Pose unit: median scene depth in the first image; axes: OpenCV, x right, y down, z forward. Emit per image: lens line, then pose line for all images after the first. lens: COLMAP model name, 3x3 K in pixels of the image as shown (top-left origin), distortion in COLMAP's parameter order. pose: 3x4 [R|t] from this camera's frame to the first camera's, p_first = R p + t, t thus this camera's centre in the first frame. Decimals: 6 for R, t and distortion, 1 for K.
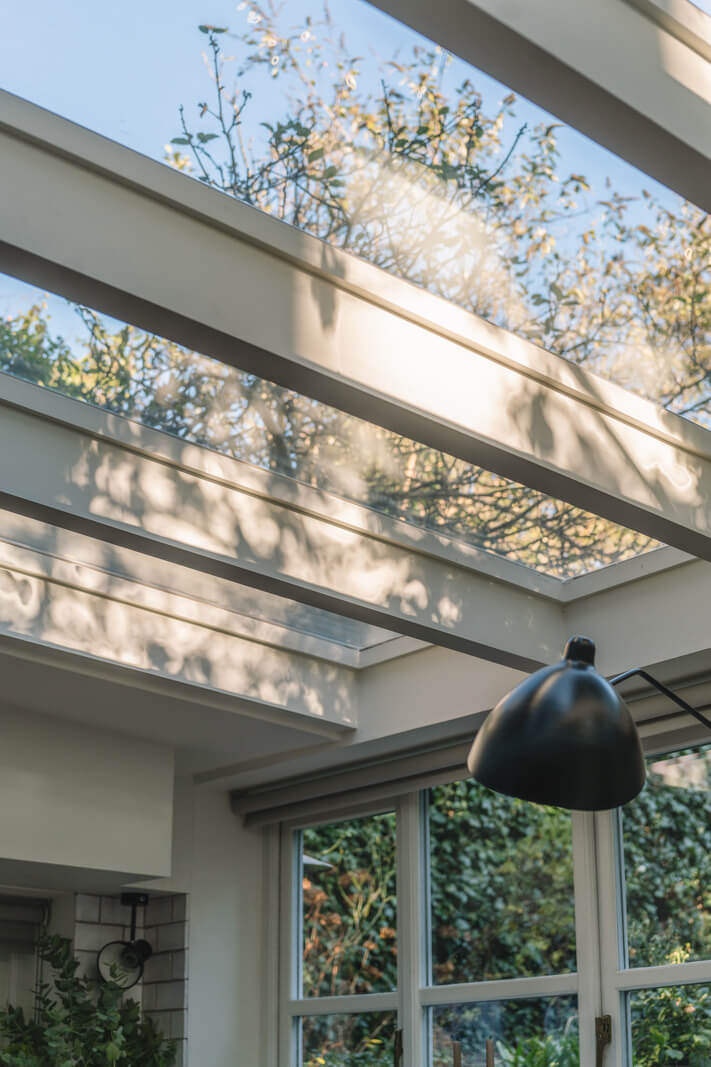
lens RADIAL K [[1441.0, 0, 356.1], [0, 1441.0, 398.0], [0, 0, 1]] dist [-0.065098, -0.161115]
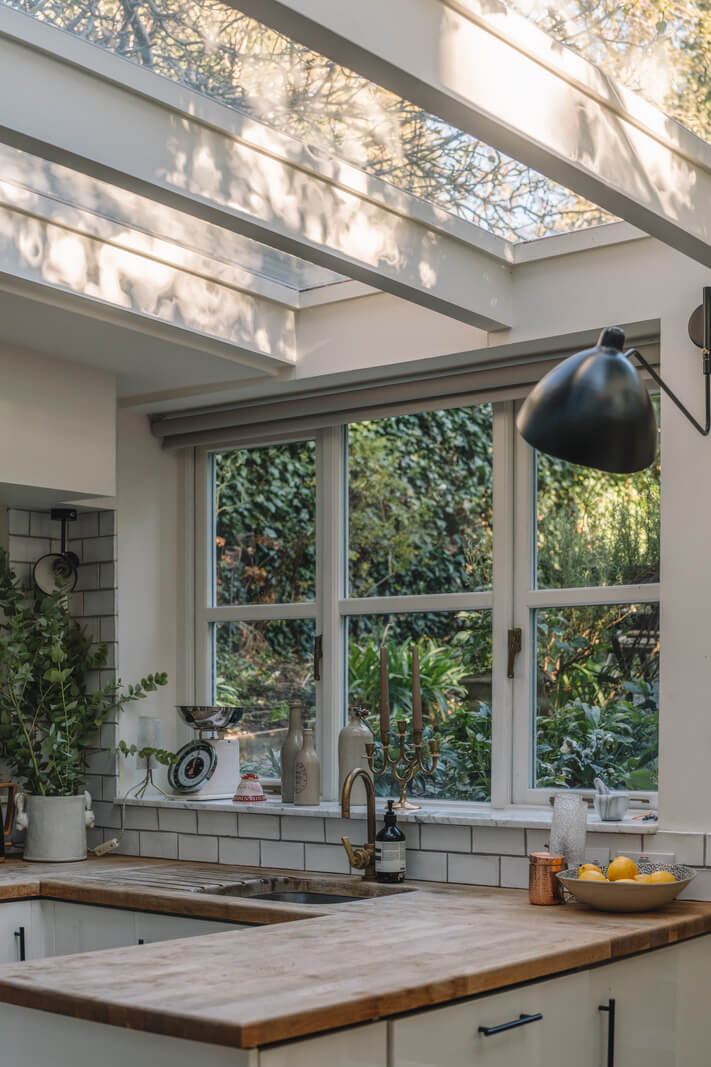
lens RADIAL K [[1593.5, 0, 355.5], [0, 1593.5, 533.5], [0, 0, 1]] dist [-0.028615, -1.363480]
pose [[0.982128, 0.024417, 0.186624, -0.155380], [-0.088738, 0.934501, 0.344723, -0.056127], [-0.165983, -0.355123, 0.919966, -0.116596]]
